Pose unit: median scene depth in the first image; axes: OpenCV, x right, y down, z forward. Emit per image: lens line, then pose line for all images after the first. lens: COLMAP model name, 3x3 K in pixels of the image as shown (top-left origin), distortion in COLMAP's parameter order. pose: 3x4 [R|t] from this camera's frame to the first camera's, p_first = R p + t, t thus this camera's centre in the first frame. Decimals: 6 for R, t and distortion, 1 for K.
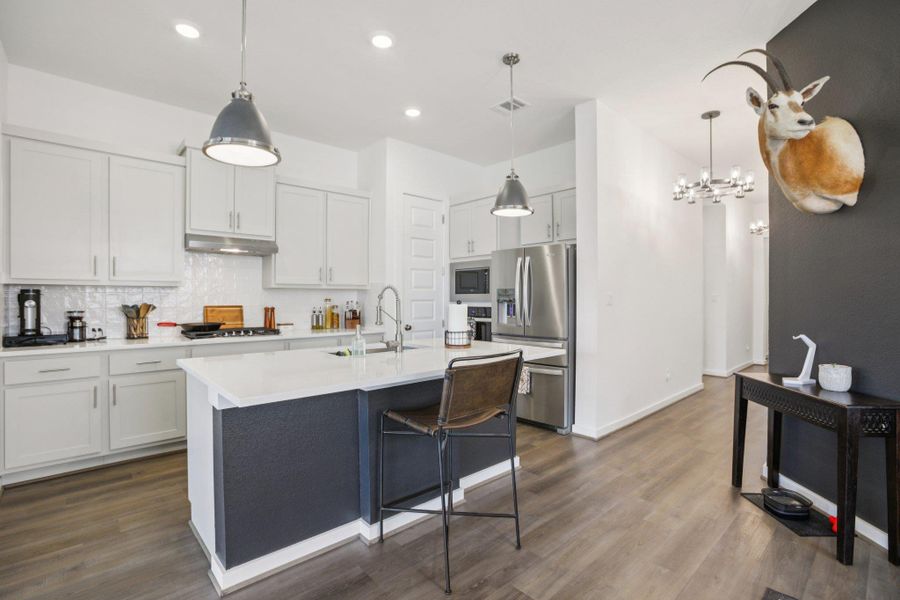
lens RADIAL K [[421.6, 0, 450.0], [0, 421.6, 300.0], [0, 0, 1]] dist [-0.047266, 0.016775]
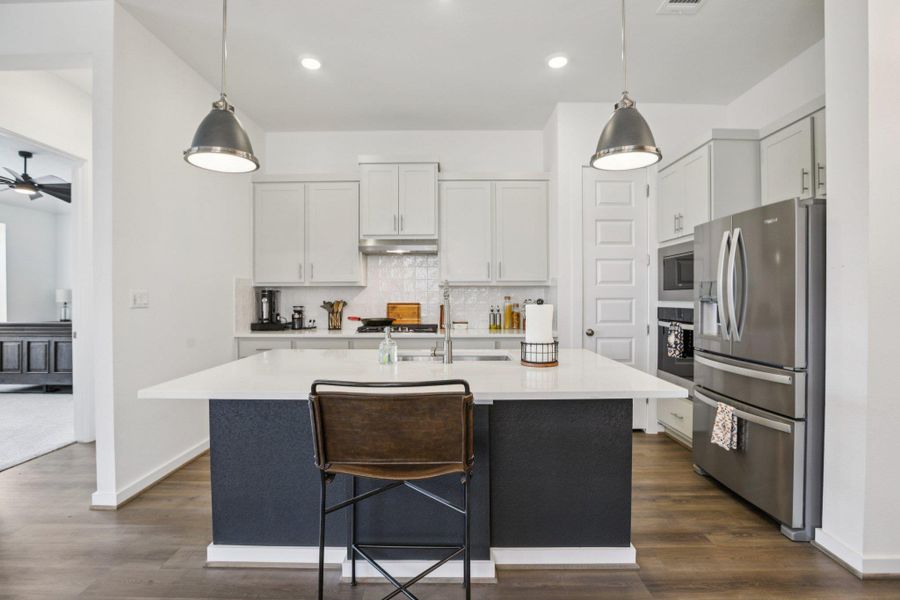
lens RADIAL K [[421.6, 0, 450.0], [0, 421.6, 300.0], [0, 0, 1]] dist [-0.047266, 0.016775]
pose [[0.734678, 0.005495, -0.678394, 0.302561], [-0.001984, 0.999980, 0.005951, -0.001212], [0.678414, -0.003026, 0.734674, 0.286928]]
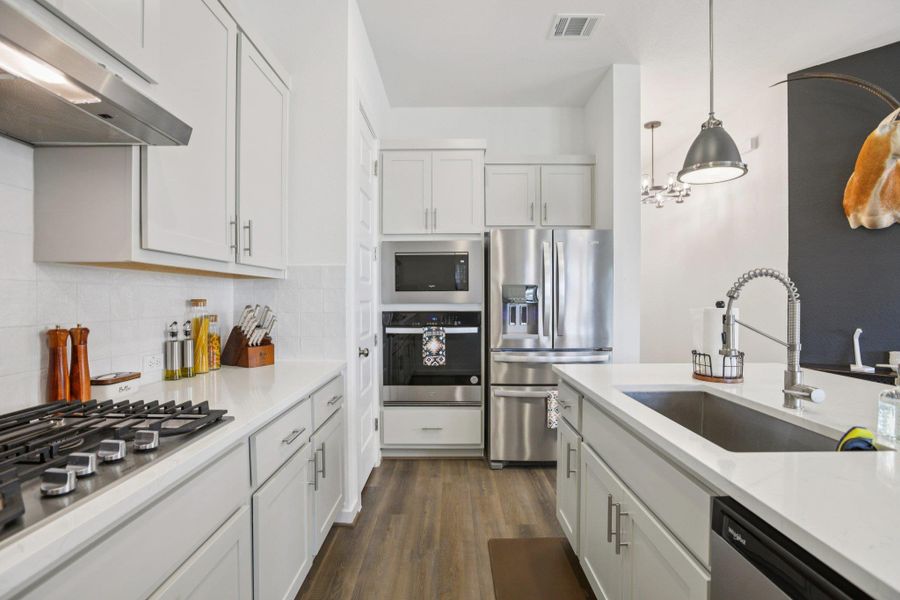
lens RADIAL K [[421.6, 0, 450.0], [0, 421.6, 300.0], [0, 0, 1]] dist [-0.047266, 0.016775]
pose [[0.677124, -0.003674, 0.735860, -0.517249], [0.004195, 0.999991, 0.001132, -0.002049], [-0.735857, 0.002320, 0.677133, 0.679214]]
